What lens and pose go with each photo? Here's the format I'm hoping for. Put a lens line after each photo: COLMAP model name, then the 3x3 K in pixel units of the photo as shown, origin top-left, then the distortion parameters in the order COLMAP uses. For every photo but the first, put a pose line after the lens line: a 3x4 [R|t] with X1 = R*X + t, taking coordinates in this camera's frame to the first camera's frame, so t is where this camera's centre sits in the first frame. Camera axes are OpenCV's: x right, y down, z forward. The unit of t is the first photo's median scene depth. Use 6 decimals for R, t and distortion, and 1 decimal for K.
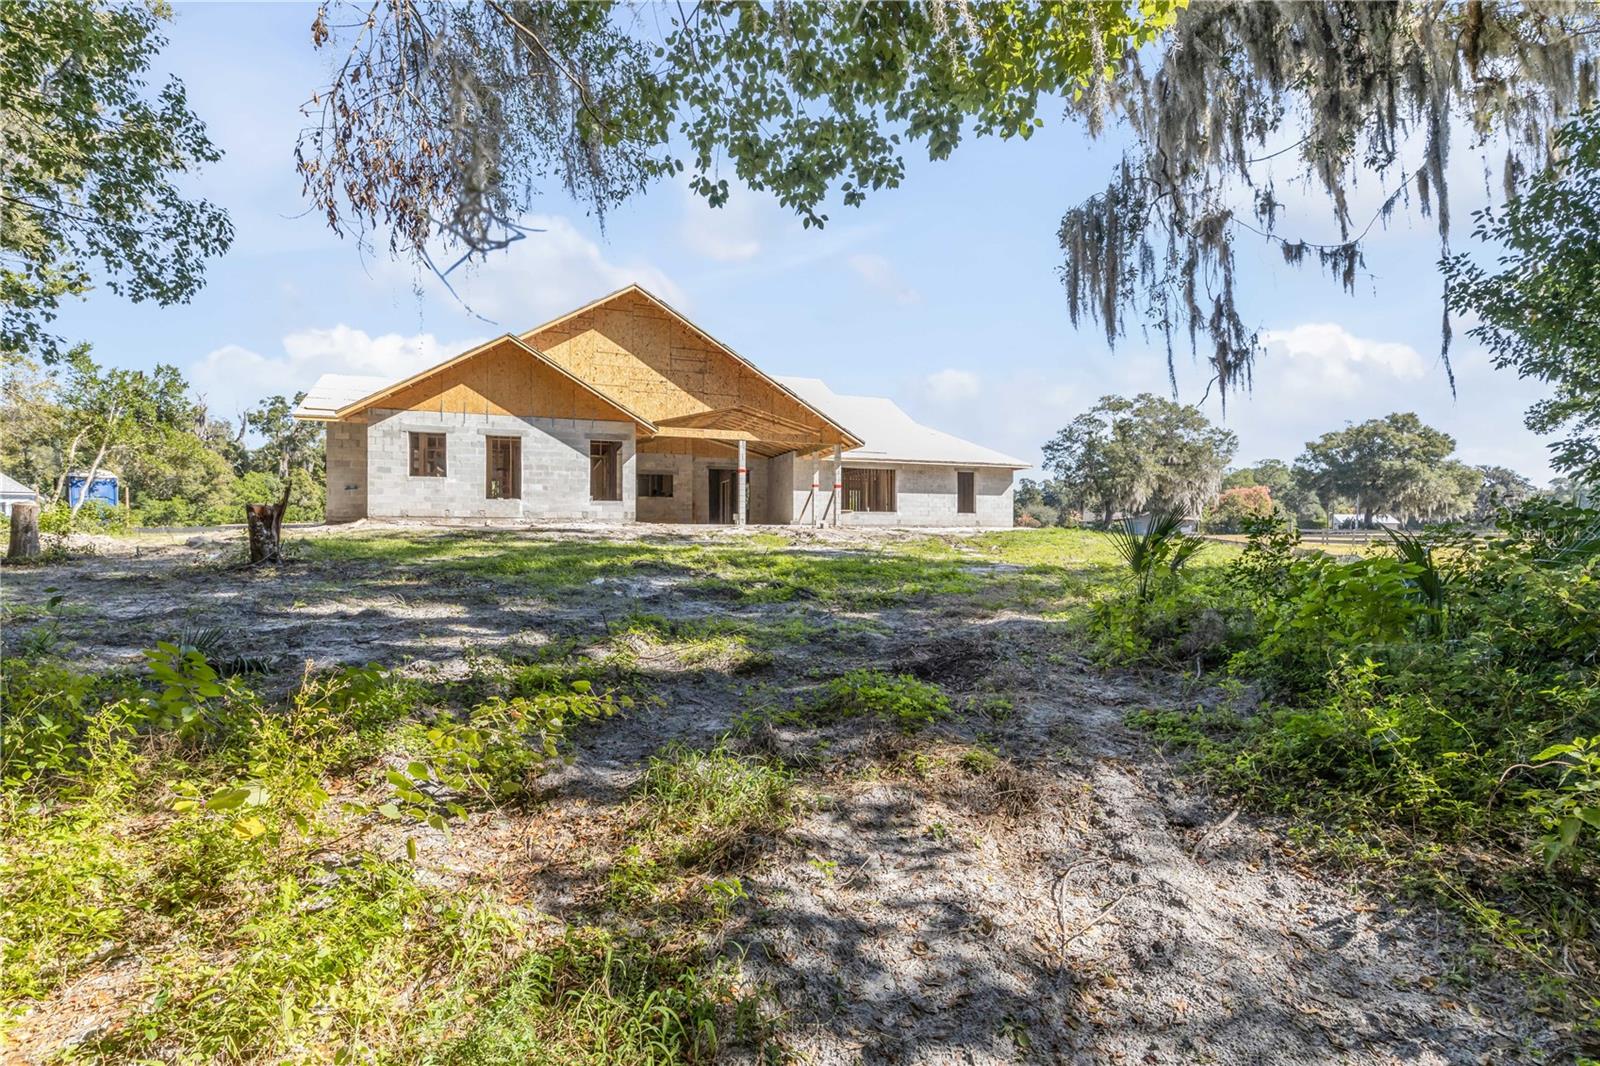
lens RADIAL K [[739.6, 0, 788.0], [0, 739.6, 531.4], [0, 0, 1]] dist [0.003363, 0.000013]
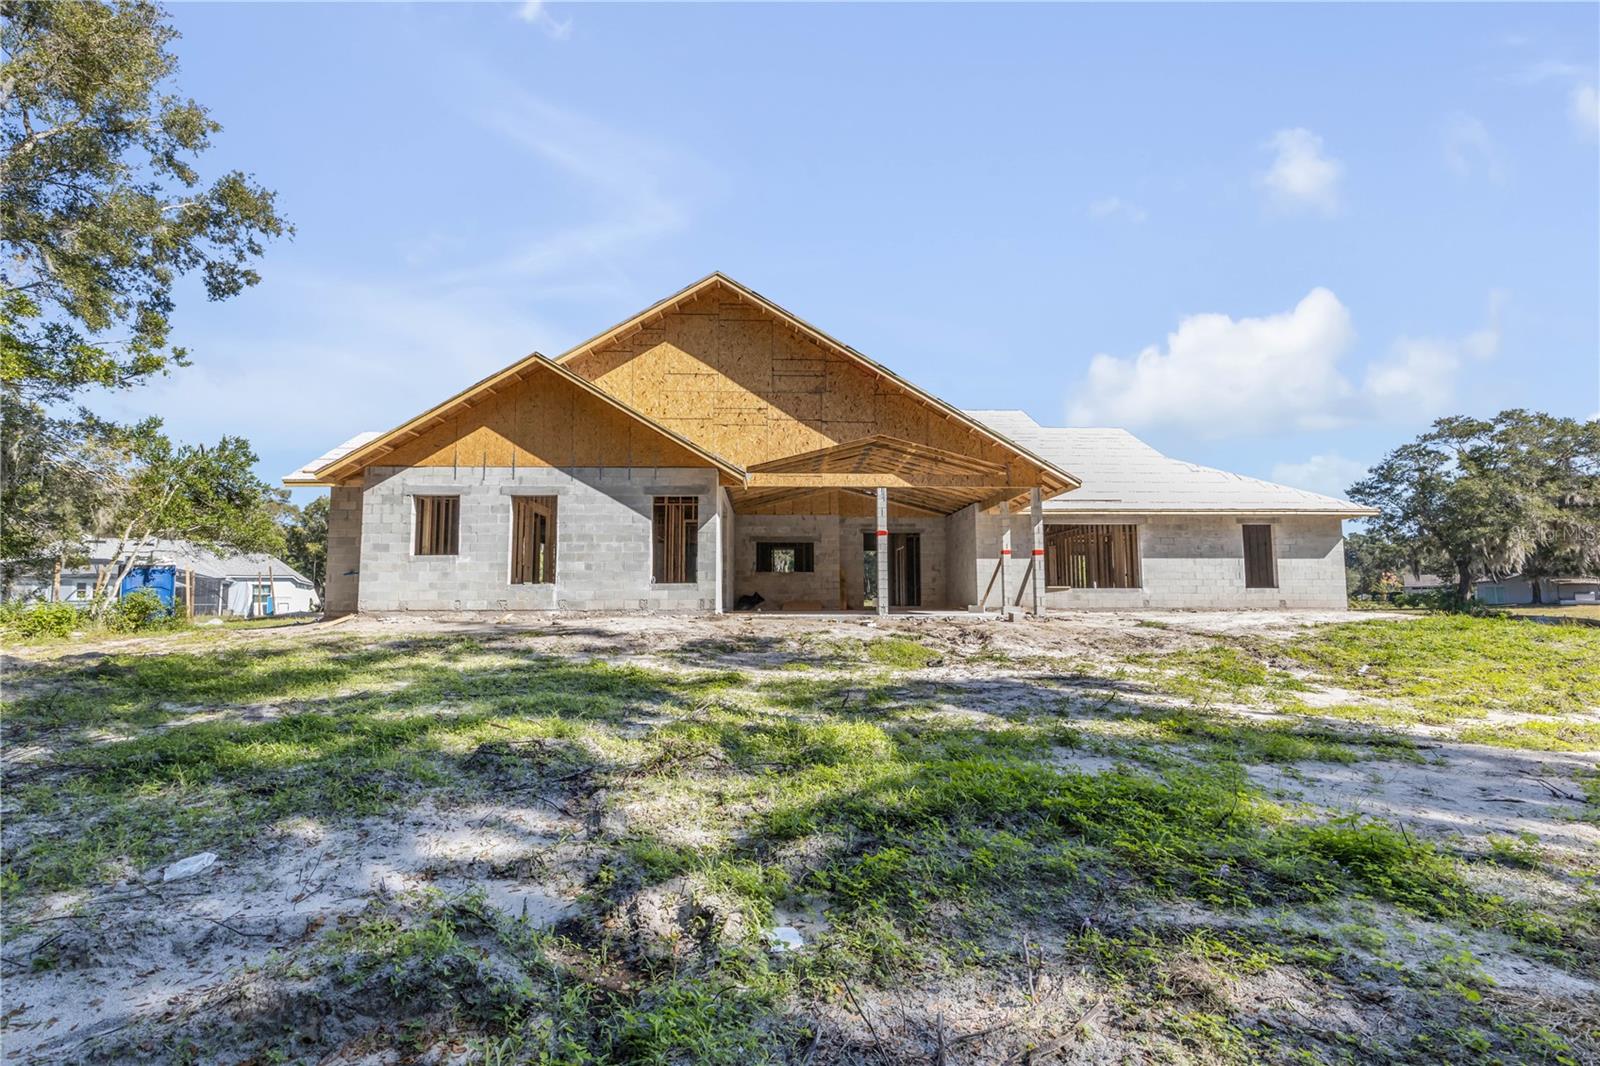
lens RADIAL K [[739.6, 0, 788.0], [0, 739.6, 531.4], [0, 0, 1]] dist [0.003363, 0.000013]
pose [[0.955286, -0.035653, -0.293526, 0.051776], [0.008527, 0.995613, -0.093181, -0.022652], [0.295560, 0.086511, 0.951399, 0.349758]]
